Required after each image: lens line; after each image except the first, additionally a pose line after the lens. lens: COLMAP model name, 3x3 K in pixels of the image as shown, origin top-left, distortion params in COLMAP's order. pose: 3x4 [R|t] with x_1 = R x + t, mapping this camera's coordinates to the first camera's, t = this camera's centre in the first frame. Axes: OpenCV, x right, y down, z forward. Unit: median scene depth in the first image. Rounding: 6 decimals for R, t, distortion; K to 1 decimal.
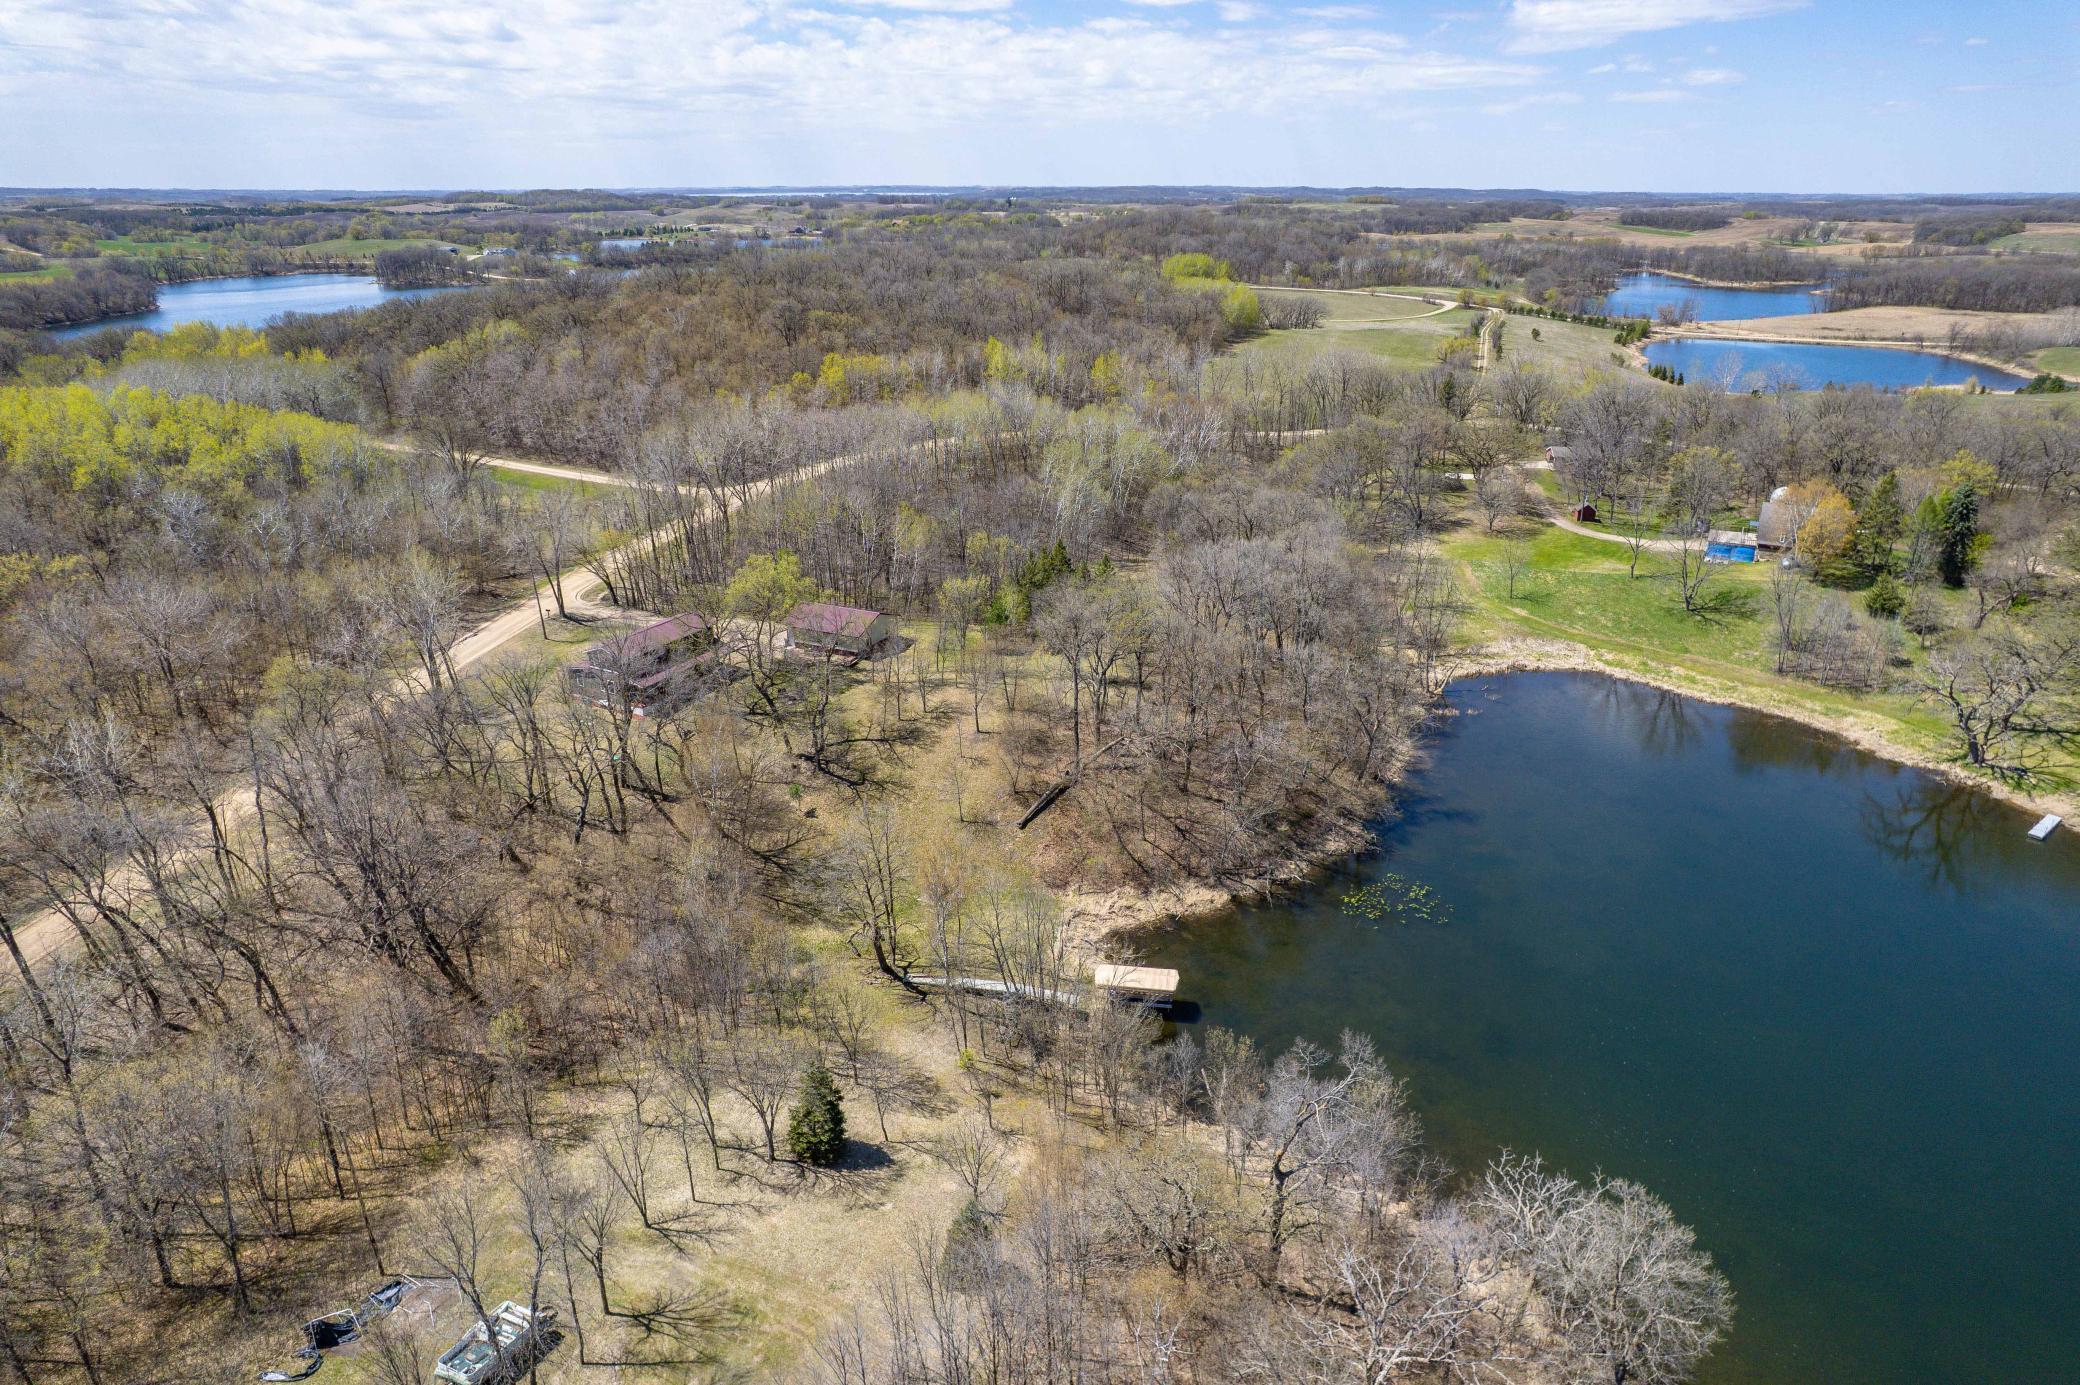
lens RADIAL K [[1329.1, 0, 1045.2], [0, 1329.1, 699.5], [0, 0, 1]] dist [-0.087271, 0.073867]
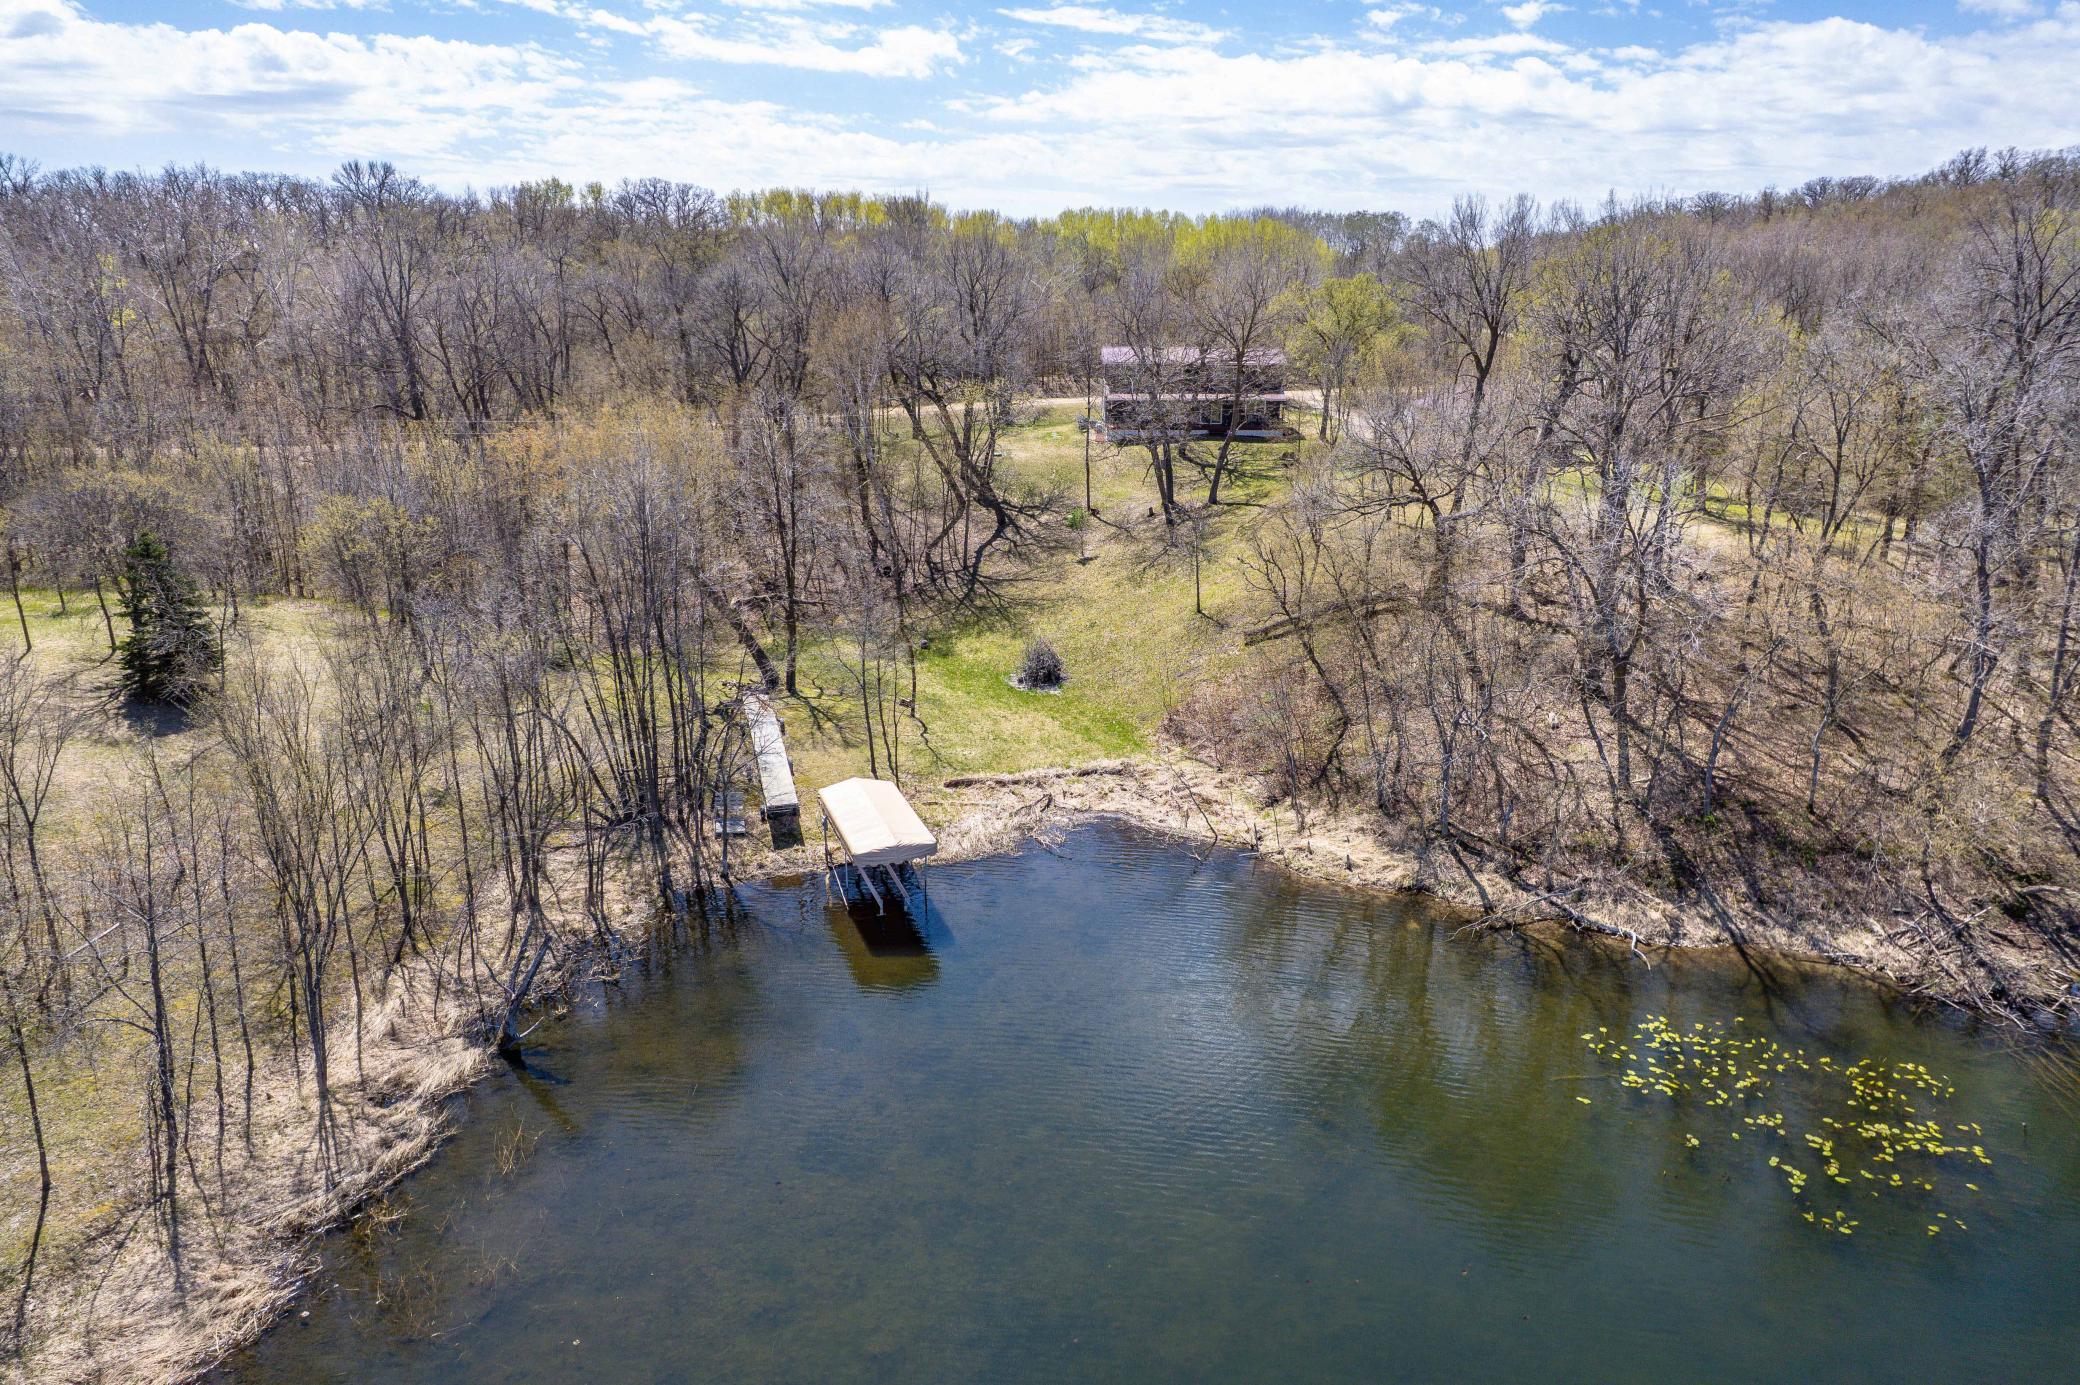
lens RADIAL K [[1329.1, 0, 1045.2], [0, 1329.1, 699.5], [0, 0, 1]] dist [-0.087271, 0.073867]
pose [[0.472443, 0.263810, -0.840953, 0.276755], [-0.324626, 0.939159, 0.112245, 0.060193], [0.819400, 0.219966, 0.529338, 0.468964]]
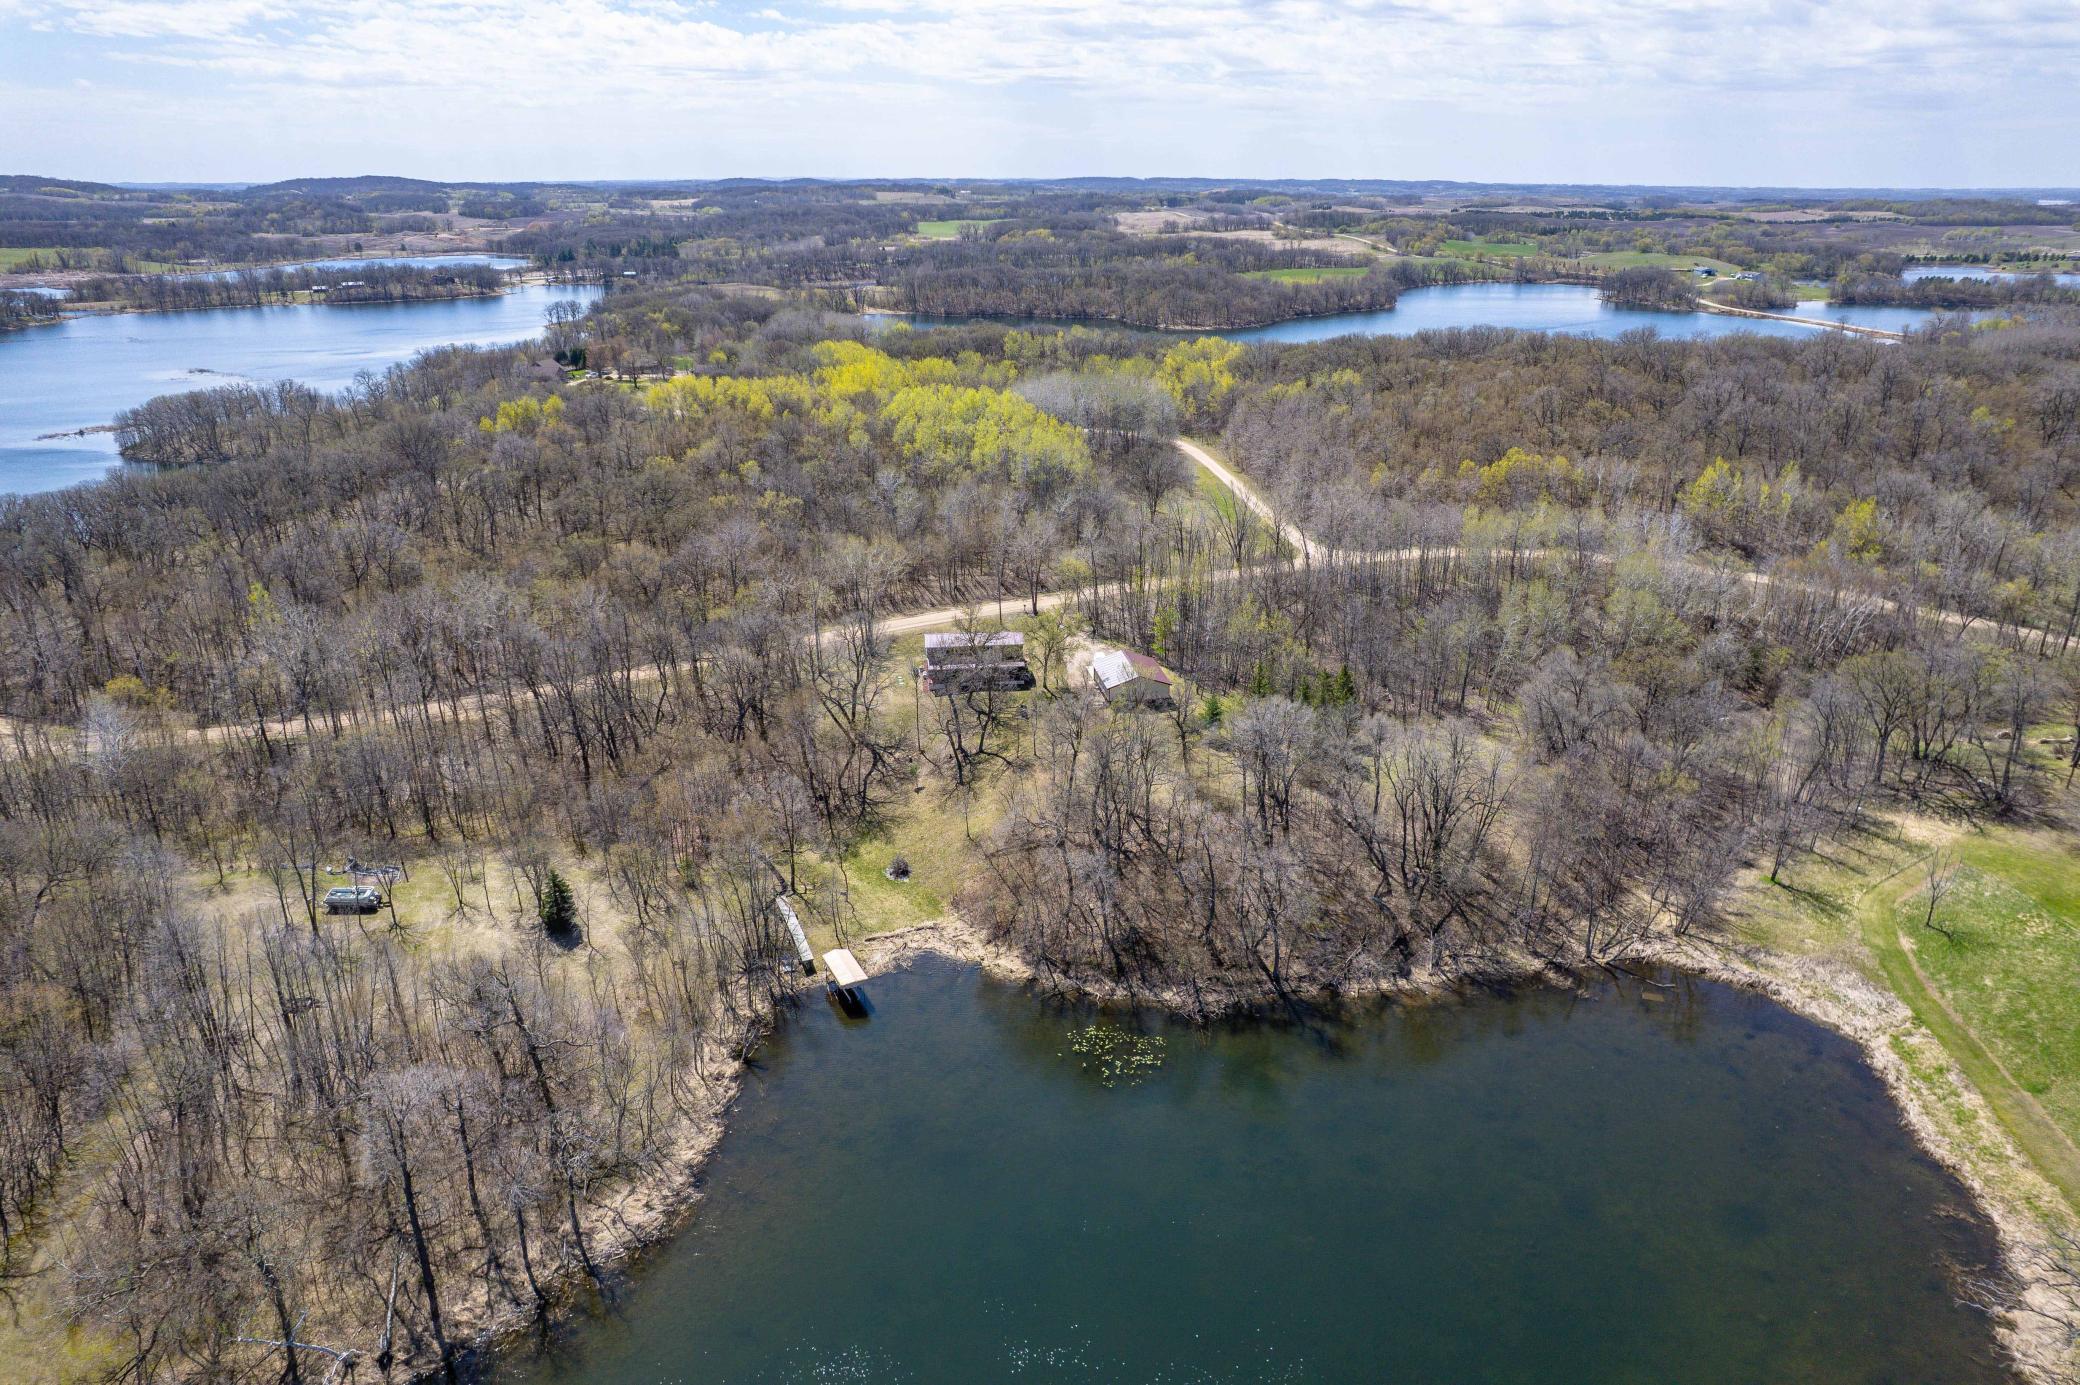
lens RADIAL K [[1329.1, 0, 1045.2], [0, 1329.1, 699.5], [0, 0, 1]] dist [-0.087271, 0.073867]
pose [[0.569075, 0.300585, -0.765377, 0.651539], [-0.297568, 0.942988, 0.149089, -0.173620], [0.766555, 0.142909, 0.626075, 0.171923]]
